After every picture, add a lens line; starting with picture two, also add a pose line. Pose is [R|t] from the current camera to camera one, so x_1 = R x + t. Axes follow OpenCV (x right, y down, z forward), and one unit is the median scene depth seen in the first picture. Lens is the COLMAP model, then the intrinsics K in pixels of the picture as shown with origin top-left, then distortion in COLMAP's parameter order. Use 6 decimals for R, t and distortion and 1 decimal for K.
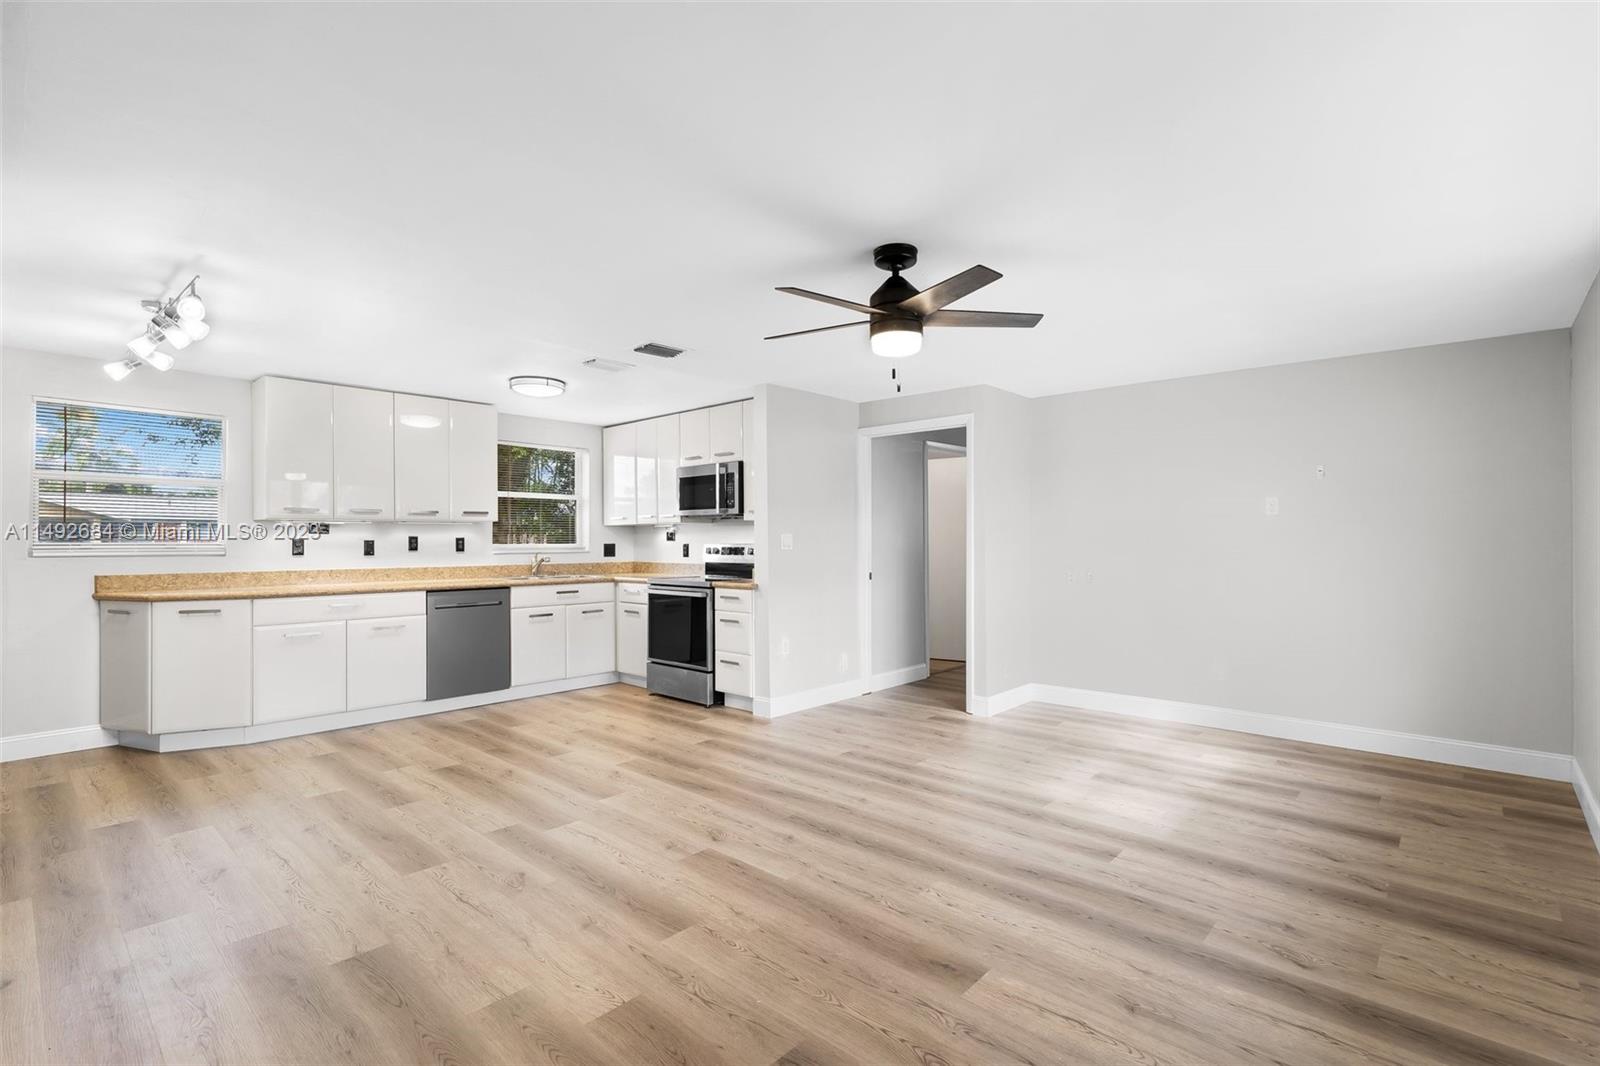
lens RADIAL K [[737.1, 0, 794.8], [0, 737.1, 534.8], [0, 0, 1]] dist [-0.001366, 0.000251]
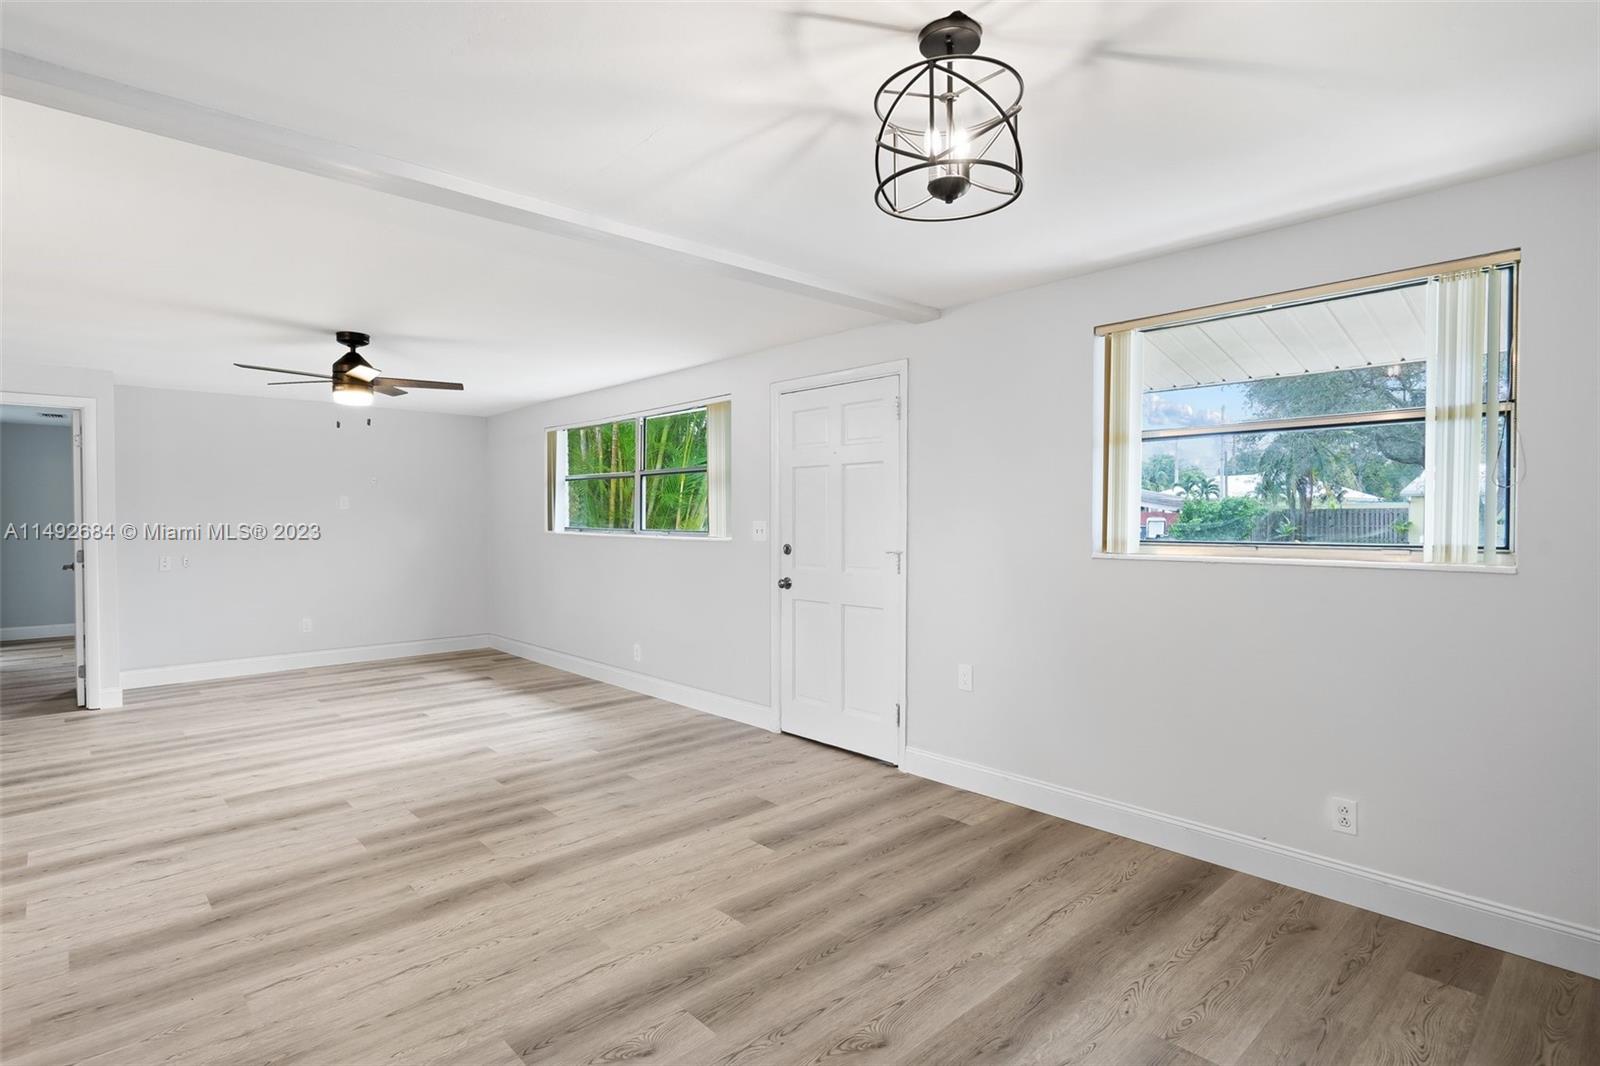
lens RADIAL K [[803.8, 0, 807.5], [0, 803.8, 540.0], [0, 0, 1]] dist [-0.001259, 0.001471]
pose [[0.071143, -0.029511, 0.997029, -0.857592], [-0.007971, 0.999513, 0.030154, -0.021437], [-0.997434, -0.010093, 0.070873, -0.010387]]
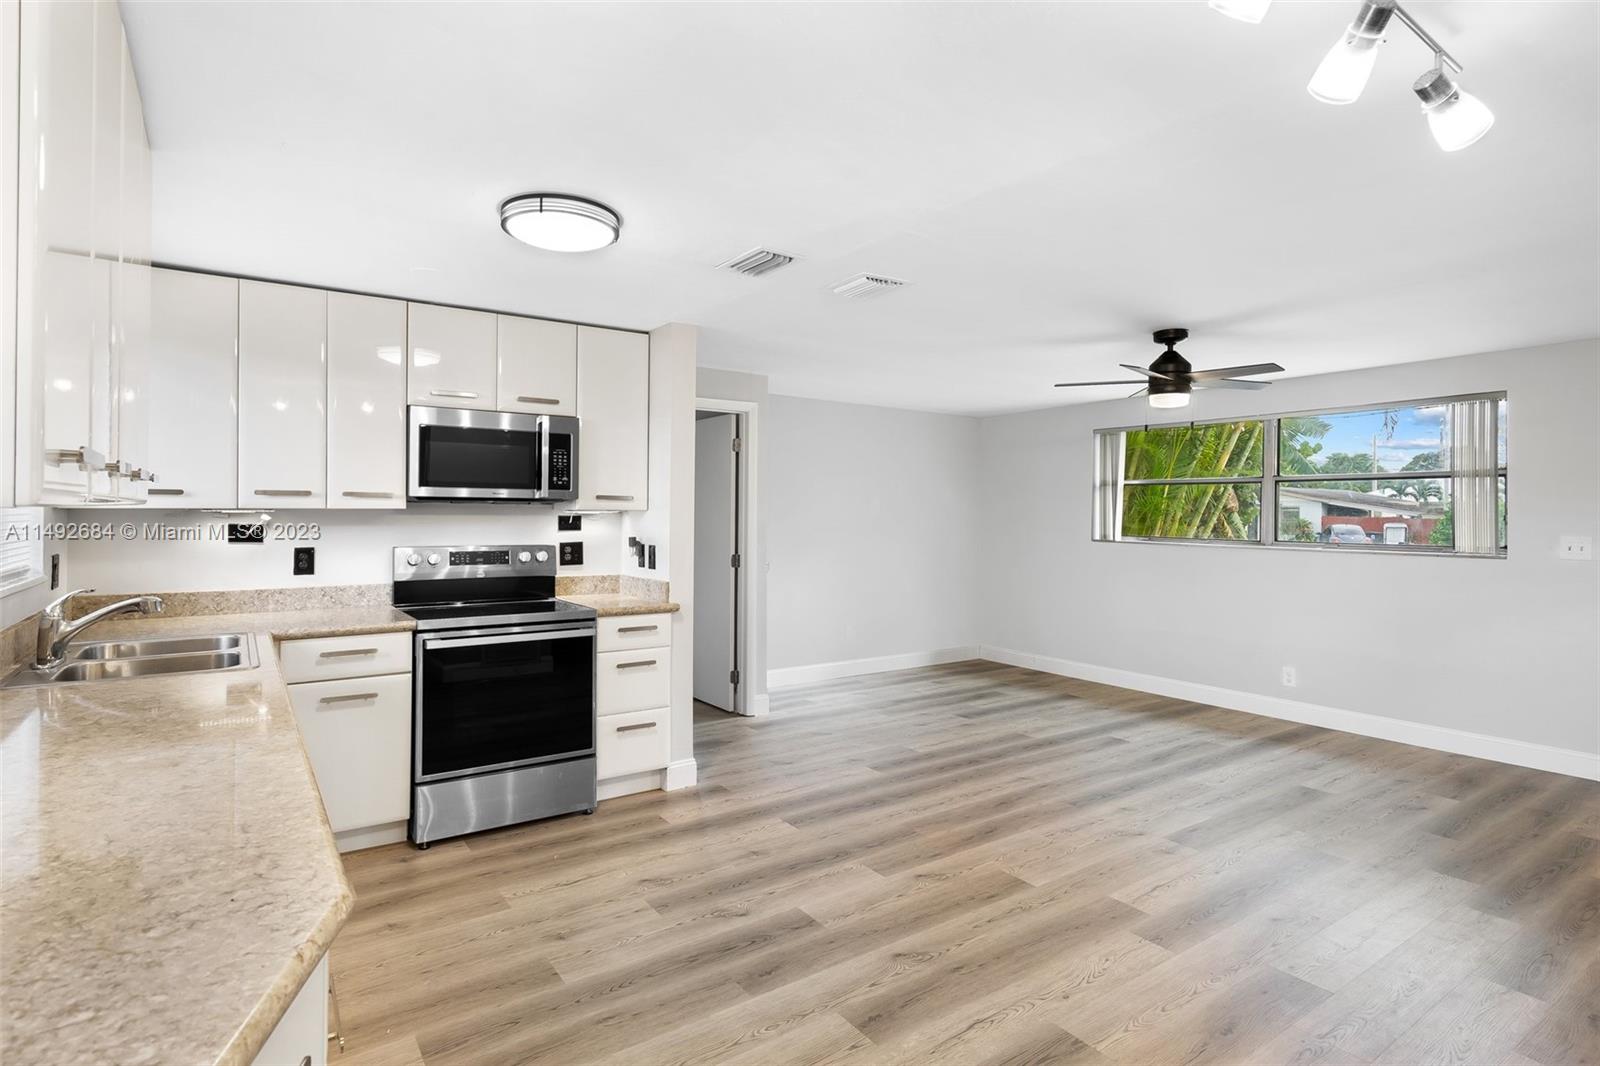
lens RADIAL K [[803.8, 0, 801.2], [0, 803.8, 522.3], [0, 0, 1]] dist [-0.001259, 0.001471]
pose [[0.220282, -0.004612, 0.975425, -0.892381], [-0.015658, 0.999843, 0.008263, -0.022557], [-0.975311, -0.017094, 0.220175, 0.822650]]
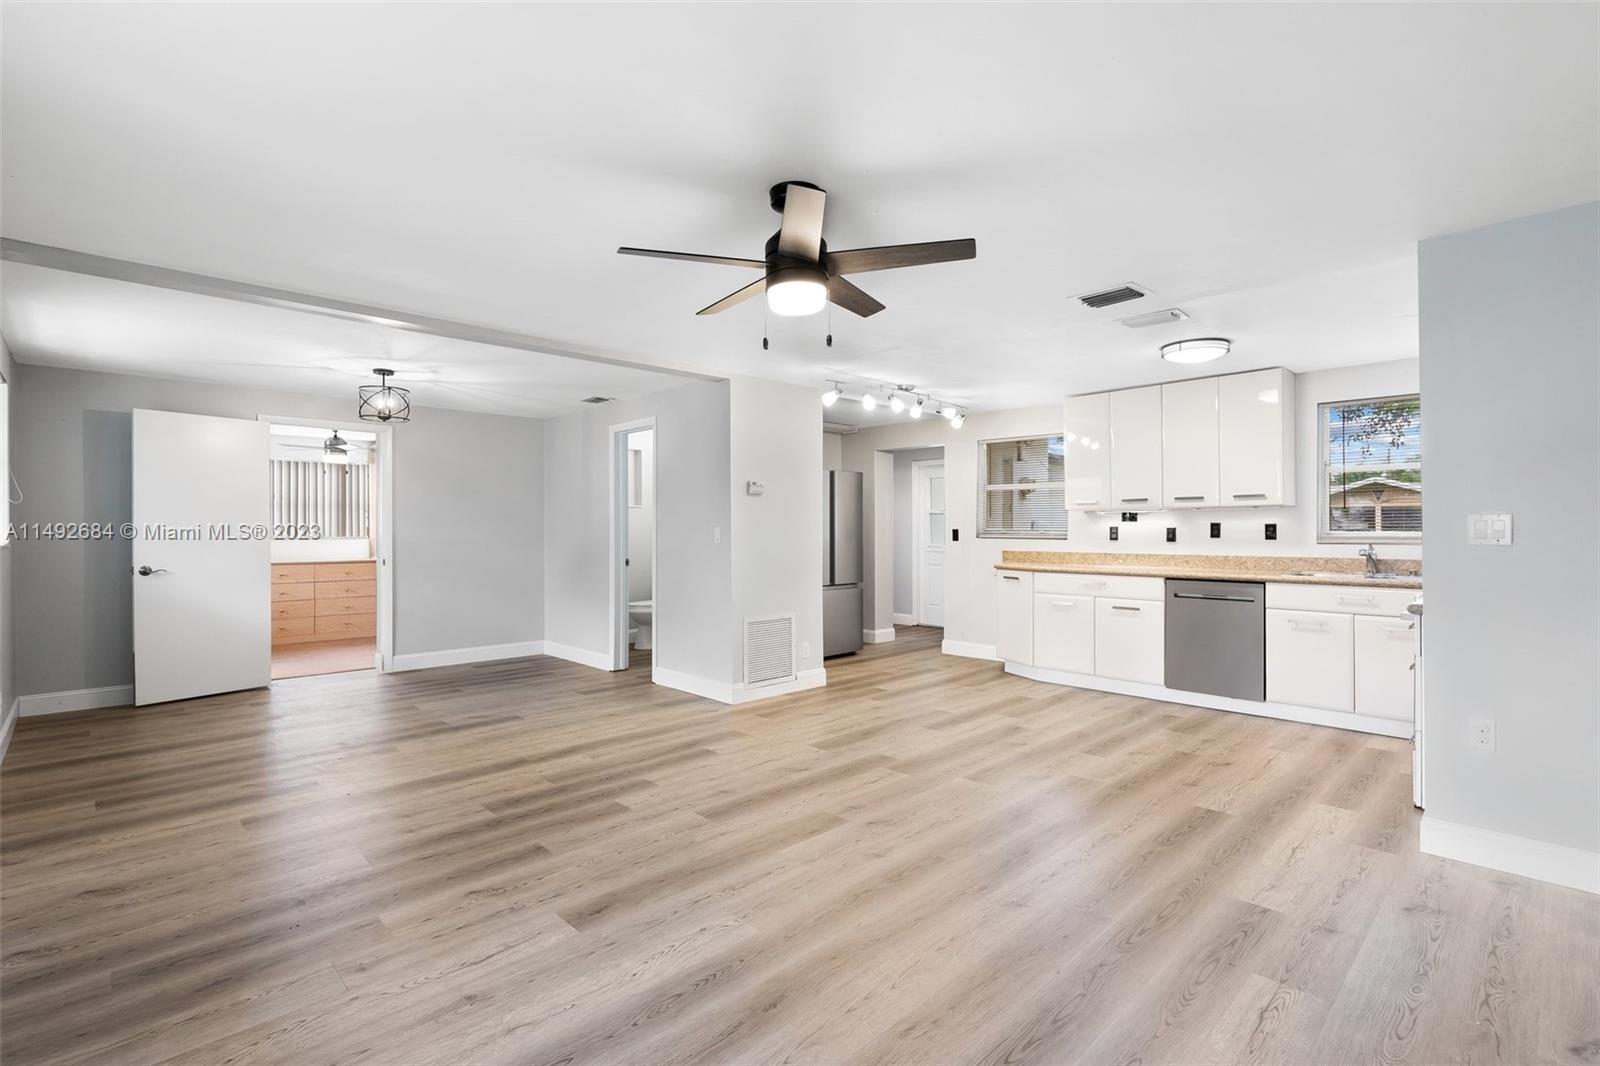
lens RADIAL K [[737.1, 0, 798.7], [0, 737.1, 531.6], [0, 0, 1]] dist [-0.001366, 0.000251]
pose [[-0.057370, 0.005553, -0.998338, 0.610829], [0.011254, 0.999925, 0.004915, 0.002987], [0.998290, -0.010953, -0.057428, 0.645676]]
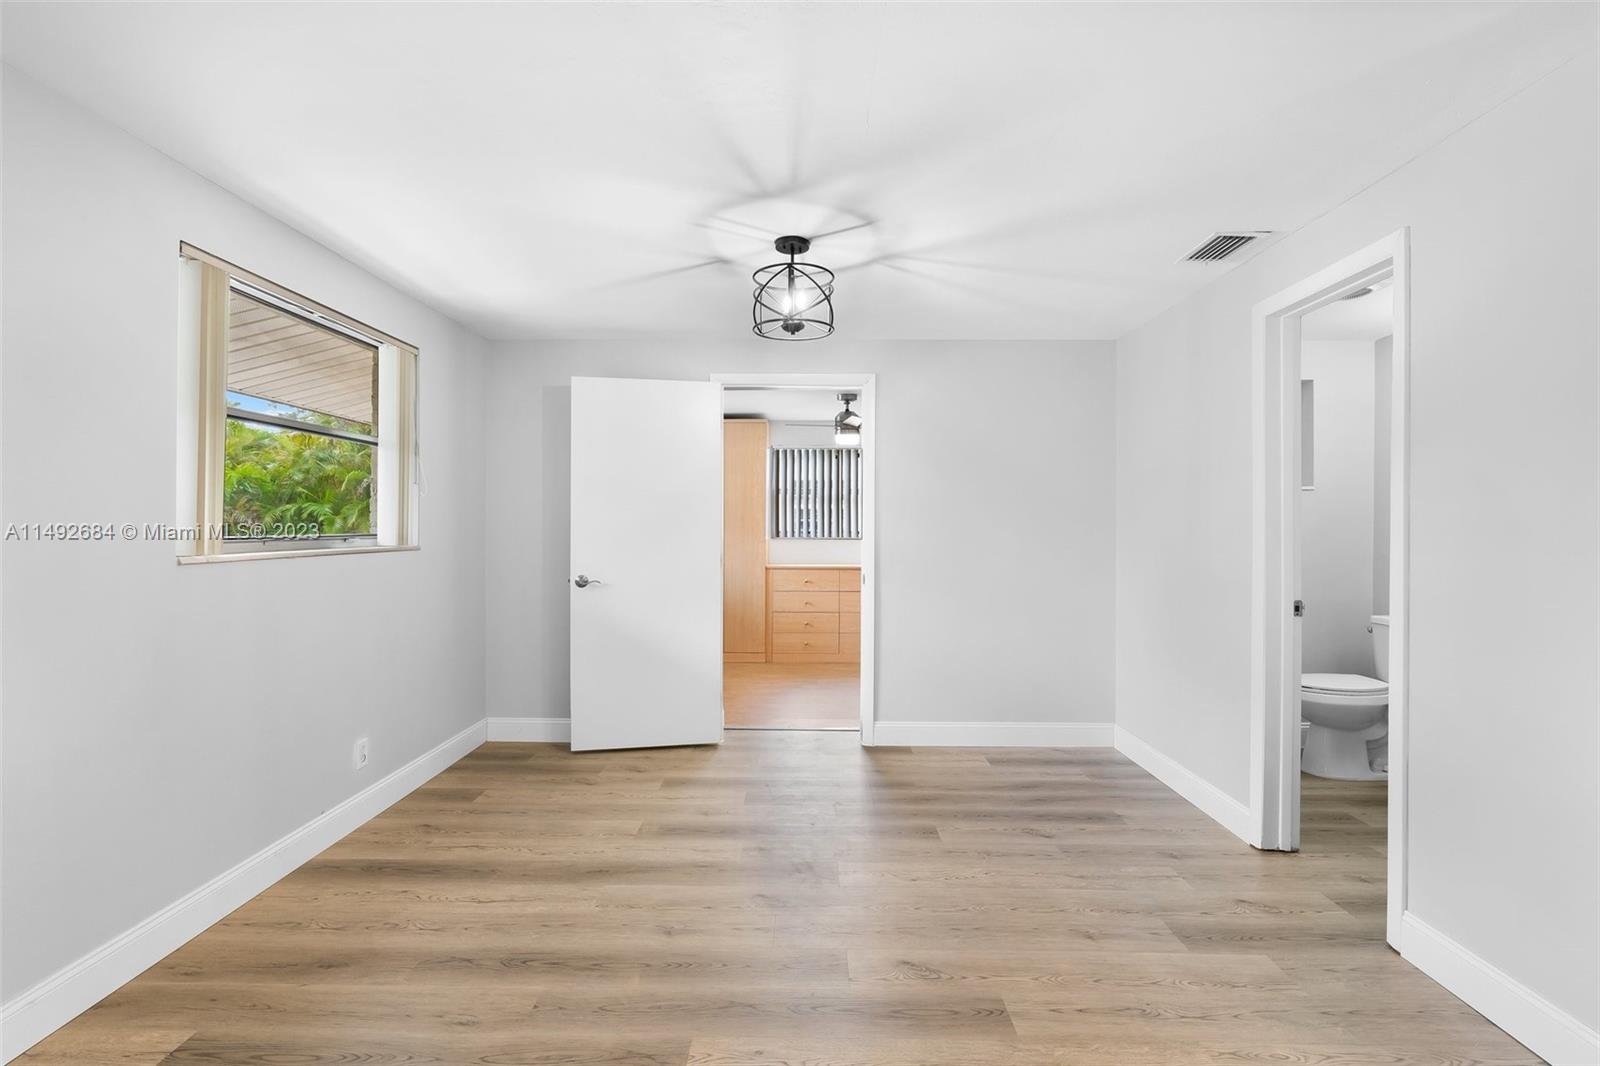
lens RADIAL K [[737.1, 0, 796.4], [0, 737.1, 525.6], [0, 0, 1]] dist [-0.001366, 0.000251]
pose [[-0.745031, 0.000188, -0.667030, -0.066516], [0.006062, 0.999961, -0.006490, -0.002665], [0.667003, -0.008879, -0.745003, 0.412000]]
